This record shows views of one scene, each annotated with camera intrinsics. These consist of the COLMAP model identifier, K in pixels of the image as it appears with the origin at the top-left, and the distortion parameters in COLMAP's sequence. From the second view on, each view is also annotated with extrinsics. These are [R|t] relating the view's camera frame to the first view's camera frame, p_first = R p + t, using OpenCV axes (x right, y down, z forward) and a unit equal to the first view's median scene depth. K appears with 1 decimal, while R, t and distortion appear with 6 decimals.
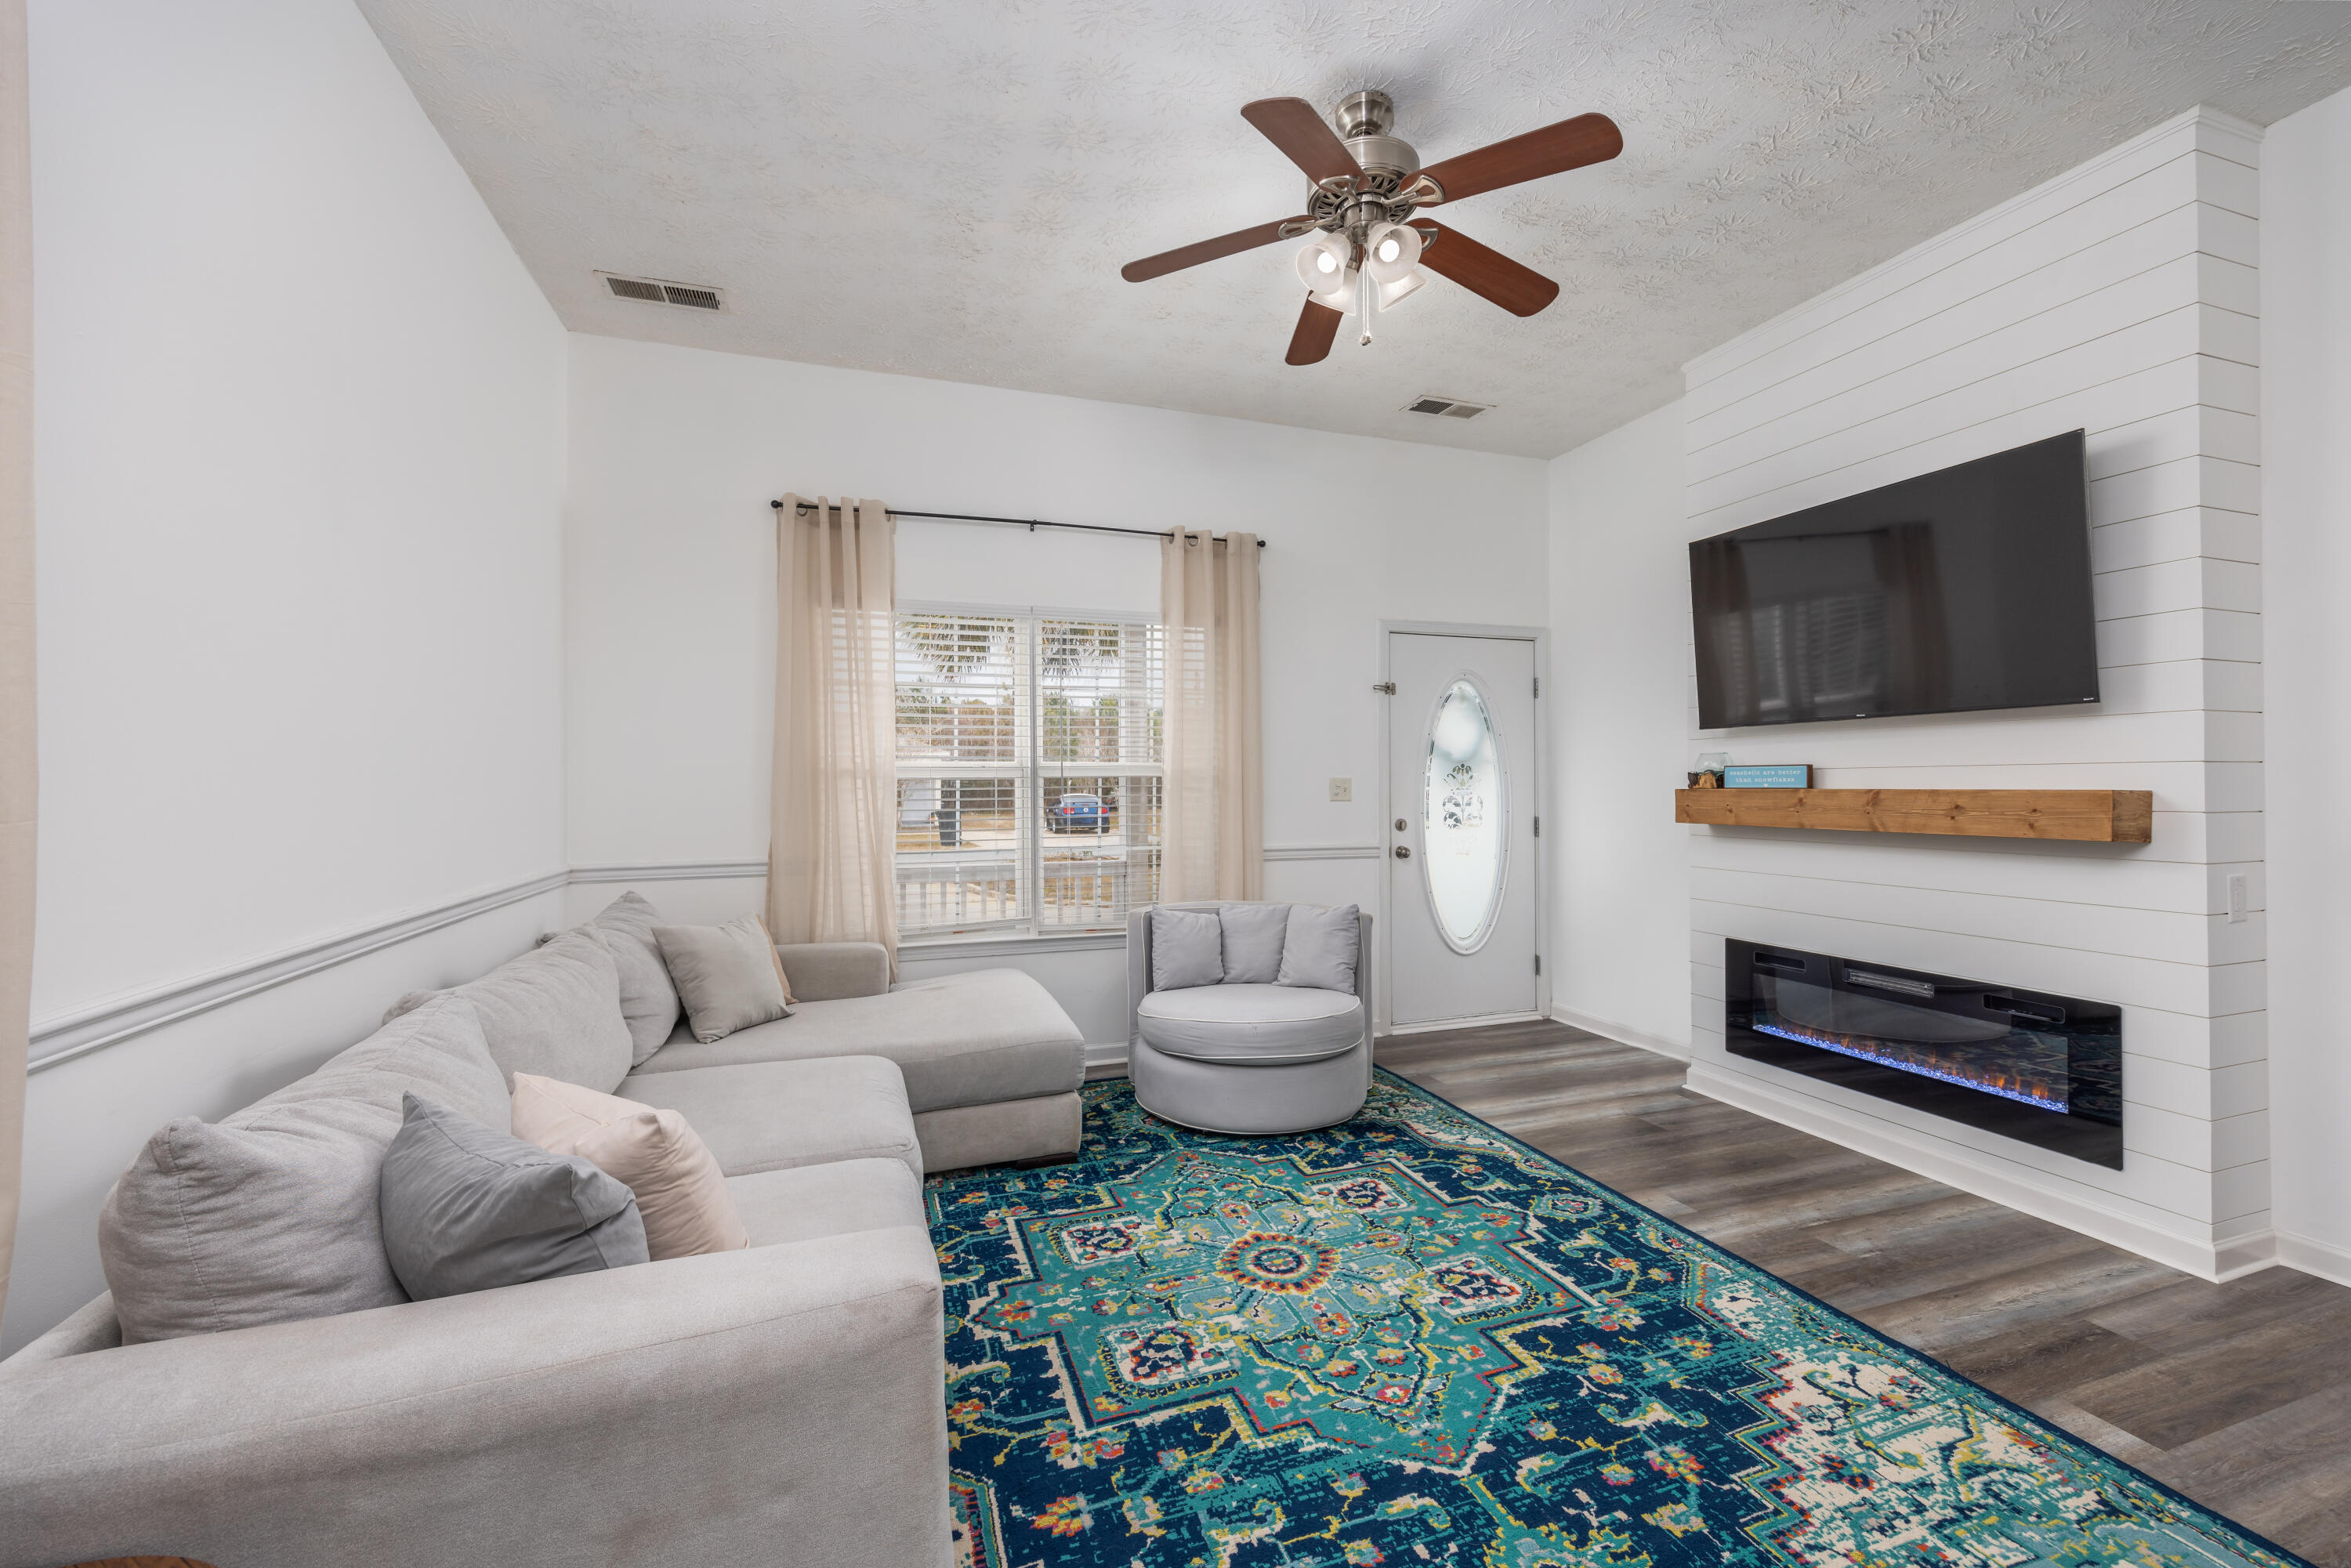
lens RADIAL K [[960.7, 0, 1175.5], [0, 960.7, 784.0], [0, 0, 1]] dist [-0.000518, -0.000144]
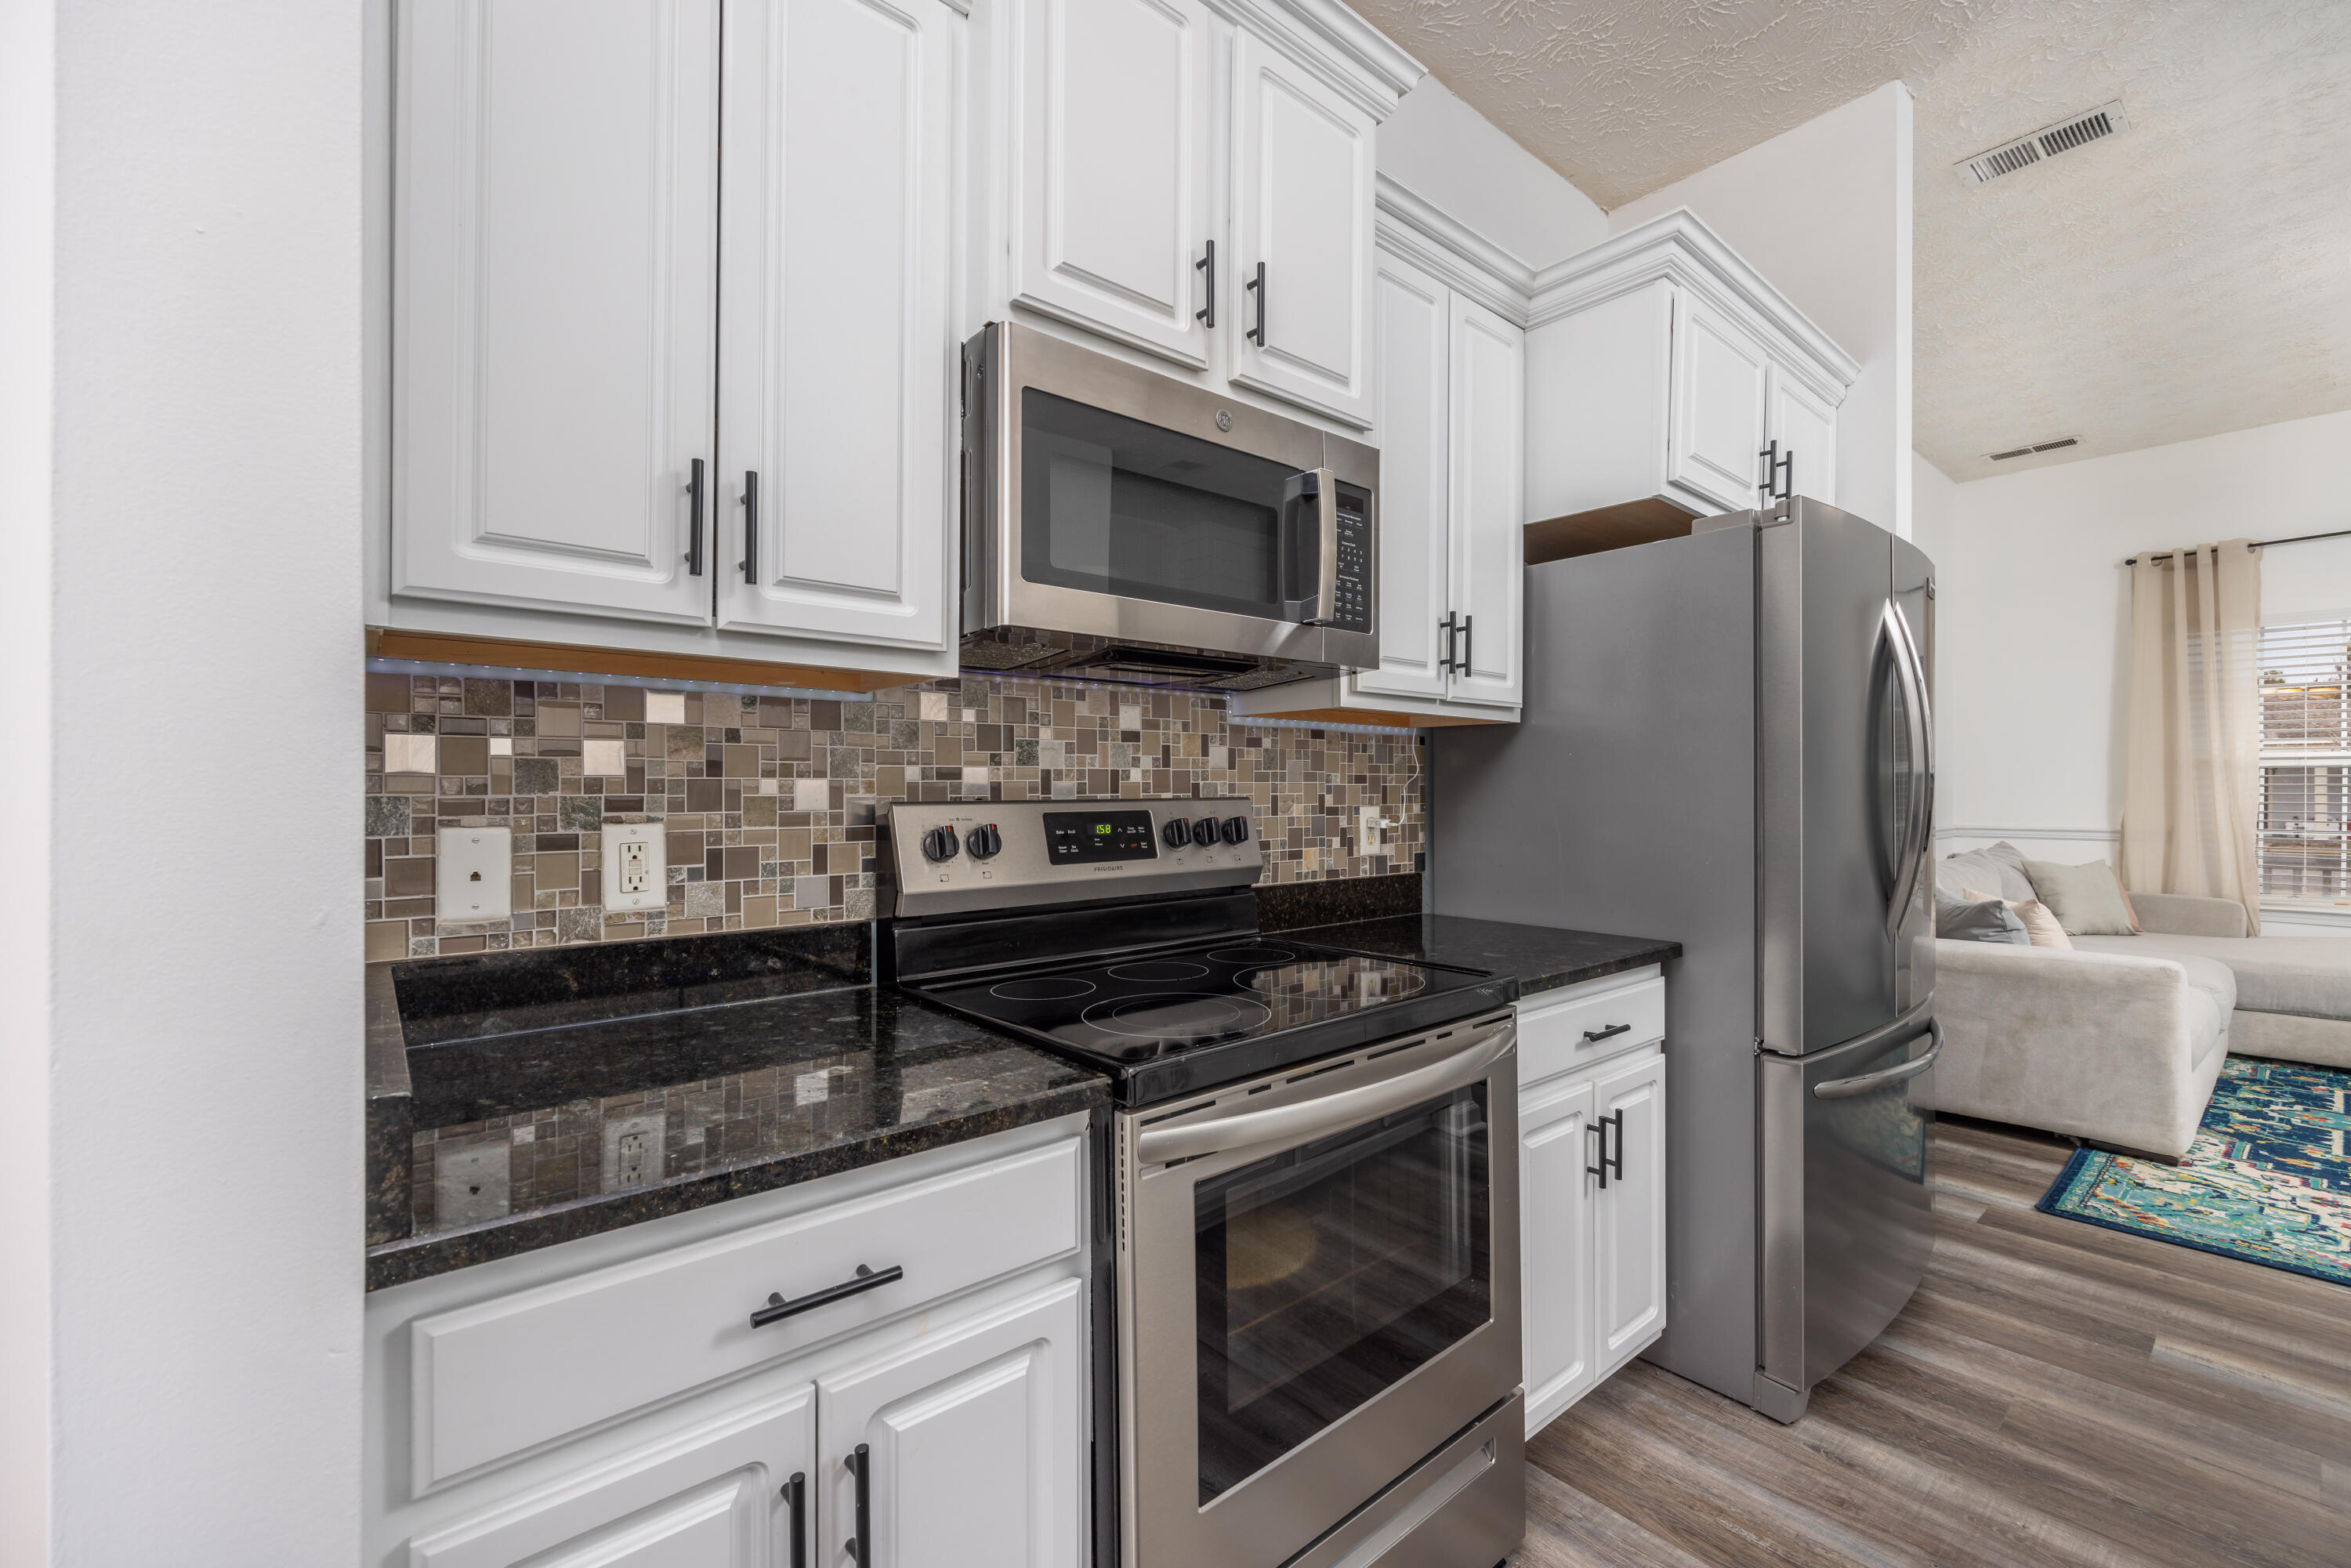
lens RADIAL K [[960.7, 0, 1175.5], [0, 960.7, 784.0], [0, 0, 1]] dist [-0.000518, -0.000144]
pose [[0.360010, 0.009903, -0.932896, 0.347320], [-0.002960, 0.999951, 0.009472, 0.006893], [0.932944, -0.000649, 0.360021, -0.702957]]
